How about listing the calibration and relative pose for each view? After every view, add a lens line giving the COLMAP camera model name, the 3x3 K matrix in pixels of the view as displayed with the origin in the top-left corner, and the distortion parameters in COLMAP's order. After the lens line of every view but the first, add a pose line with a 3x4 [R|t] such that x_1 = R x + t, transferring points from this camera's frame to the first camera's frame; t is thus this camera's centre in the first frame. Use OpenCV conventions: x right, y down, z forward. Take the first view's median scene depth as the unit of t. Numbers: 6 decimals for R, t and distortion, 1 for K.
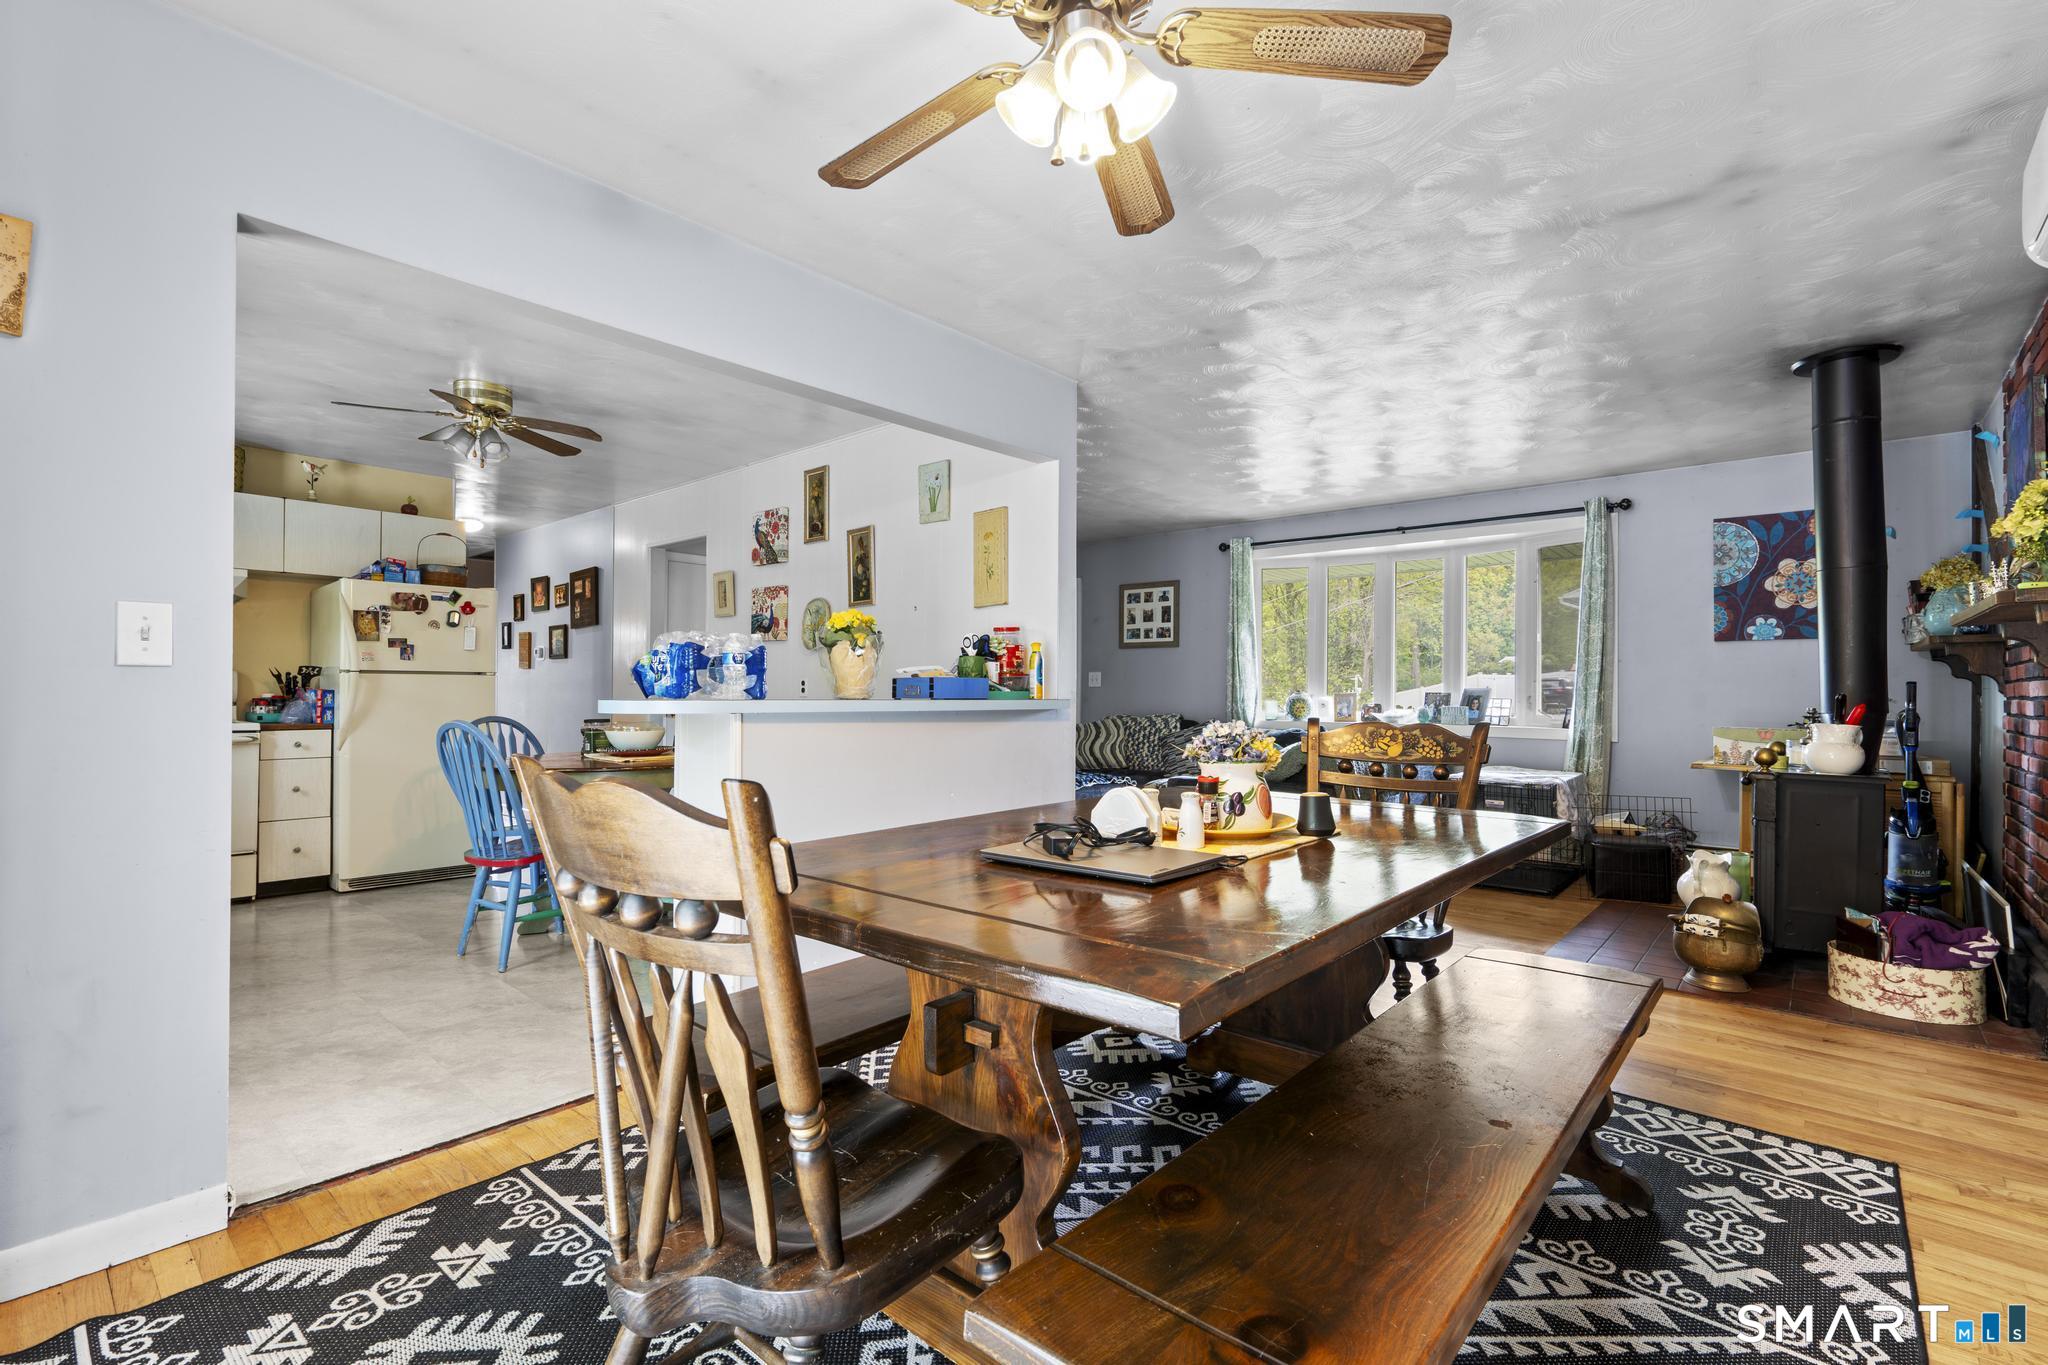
lens RADIAL K [[923.2, 0, 1027.9], [0, 923.2, 688.9], [0, 0, 1]] dist [-0.005061, 0.001437]
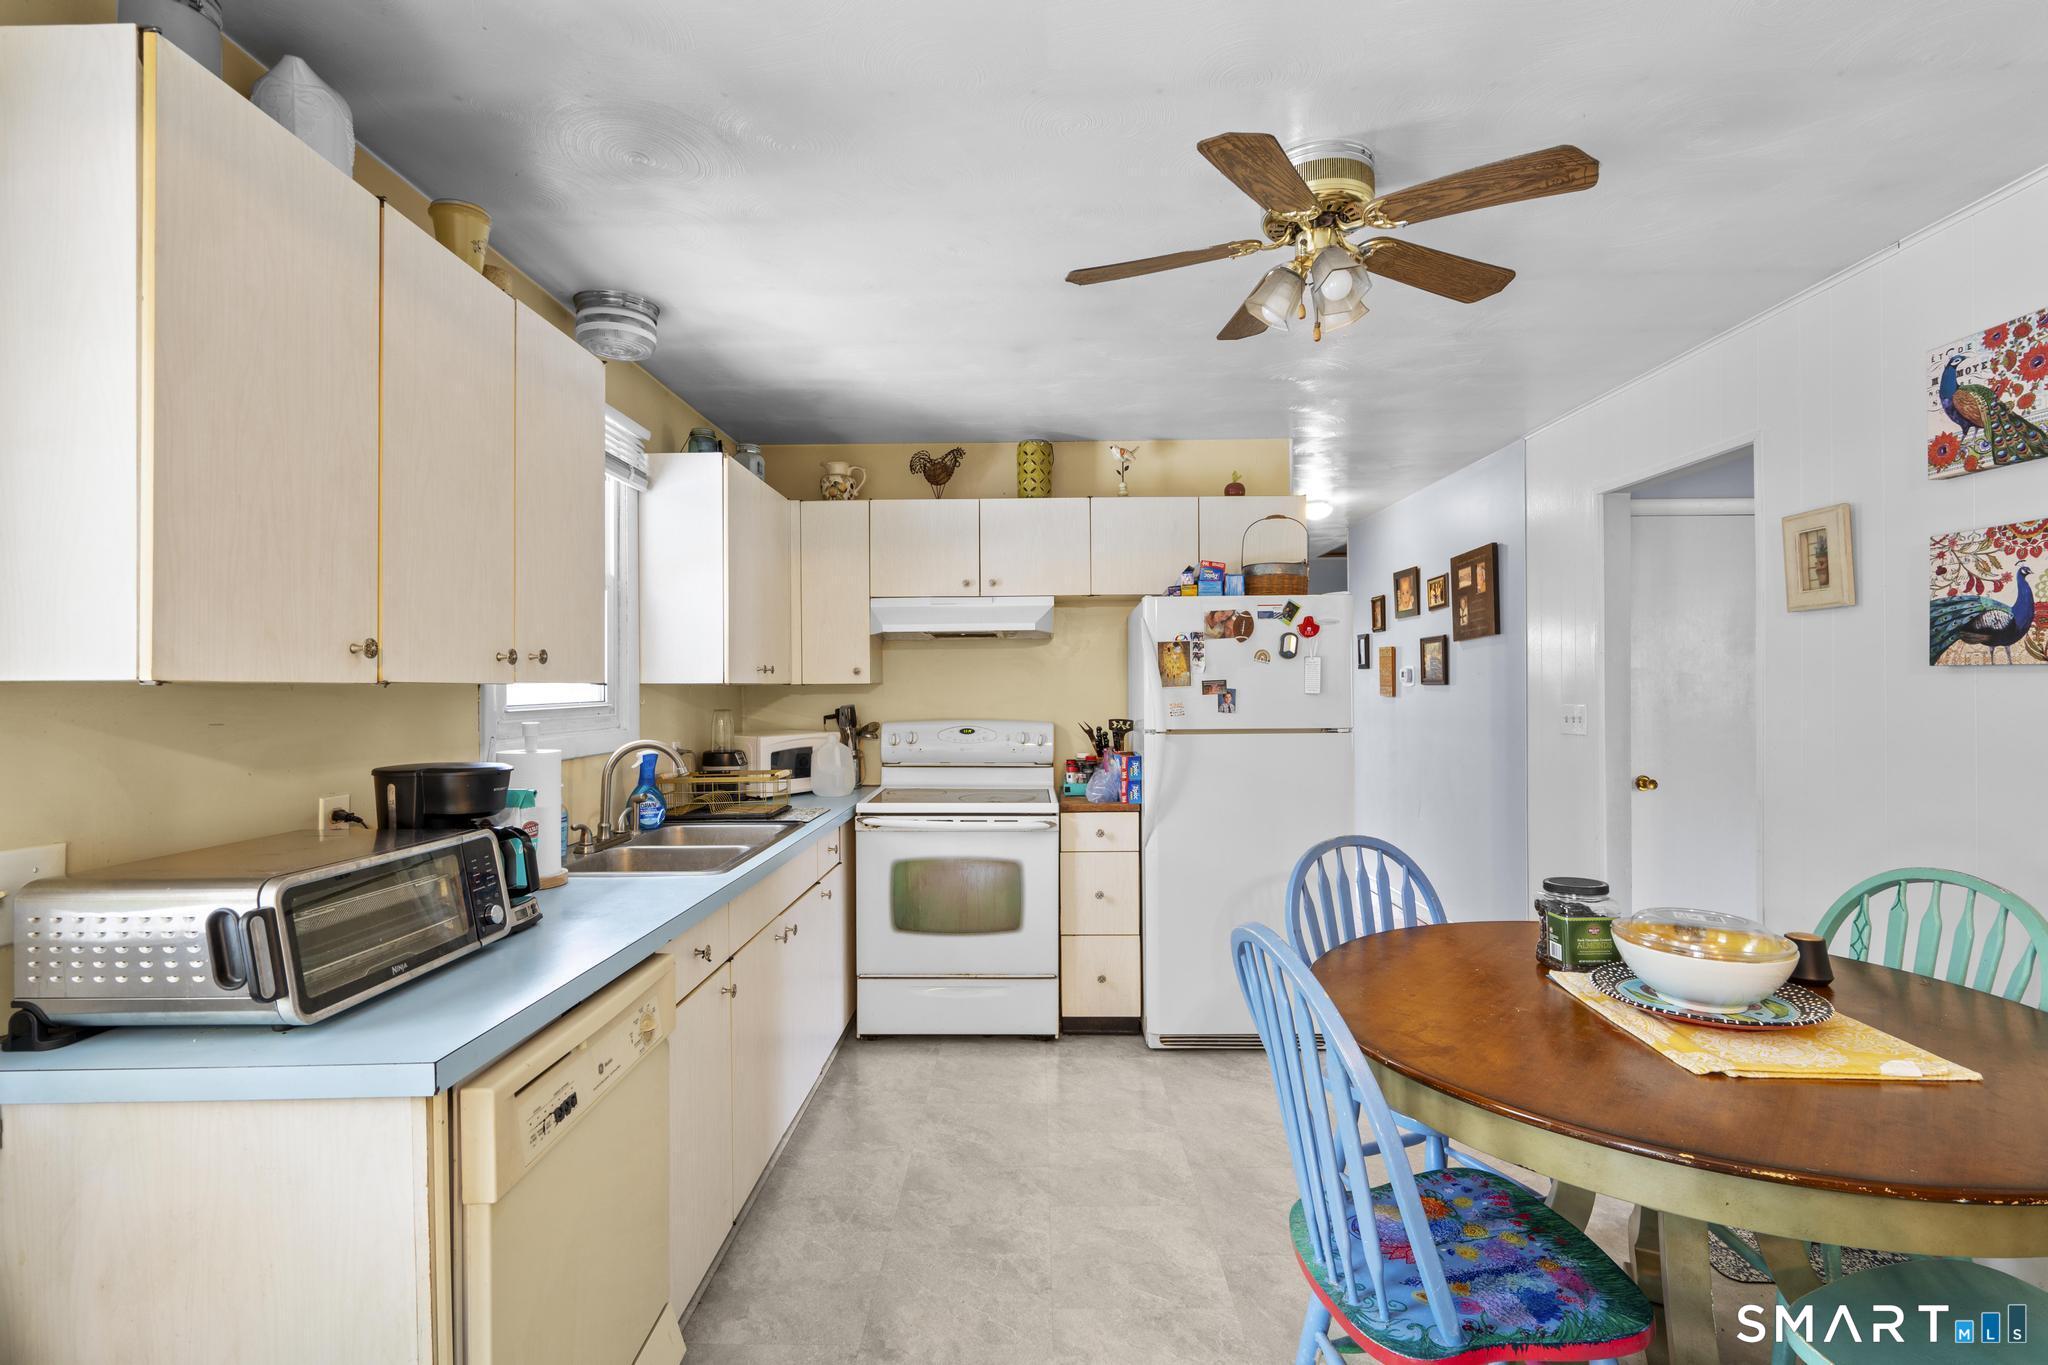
lens RADIAL K [[923.2, 0, 1024.2], [0, 923.2, 683.9], [0, 0, 1]] dist [-0.005061, 0.001437]
pose [[0.648764, -0.012939, -0.760880, -0.261846], [0.015697, 0.999870, -0.003619, -0.050879], [0.760828, -0.009596, 0.648882, 0.455036]]
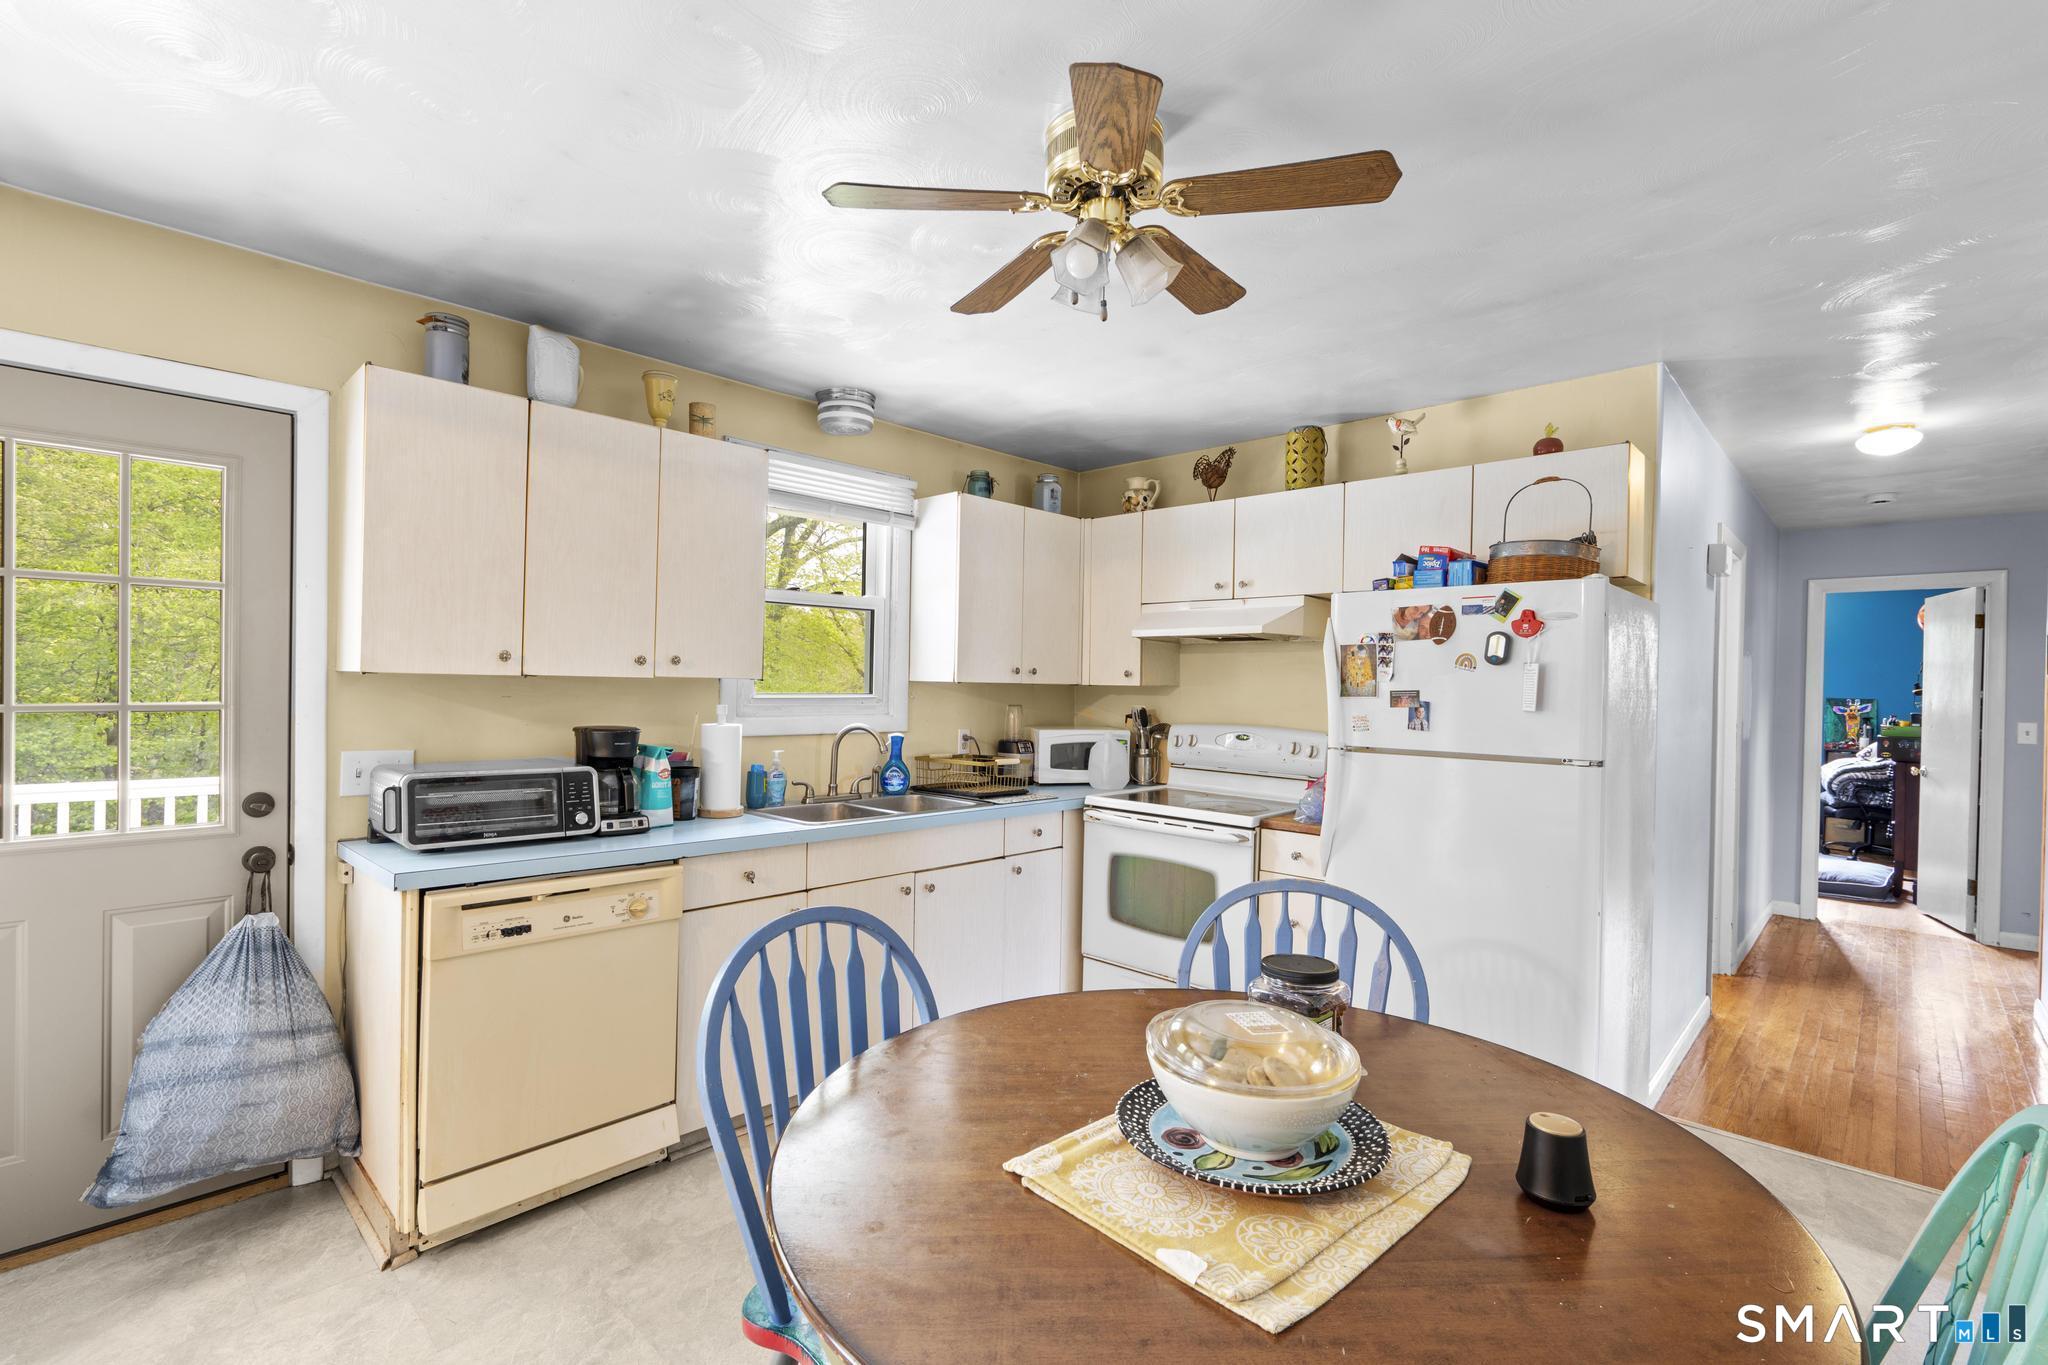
lens RADIAL K [[923.2, 0, 1020.4], [0, 923.2, 683.0], [0, 0, 1]] dist [-0.005061, 0.001437]
pose [[-0.045581, -0.007288, -0.998934, -0.120833], [-0.013407, 0.999888, -0.006684, -0.051475], [0.998871, 0.013089, -0.045674, 0.778501]]
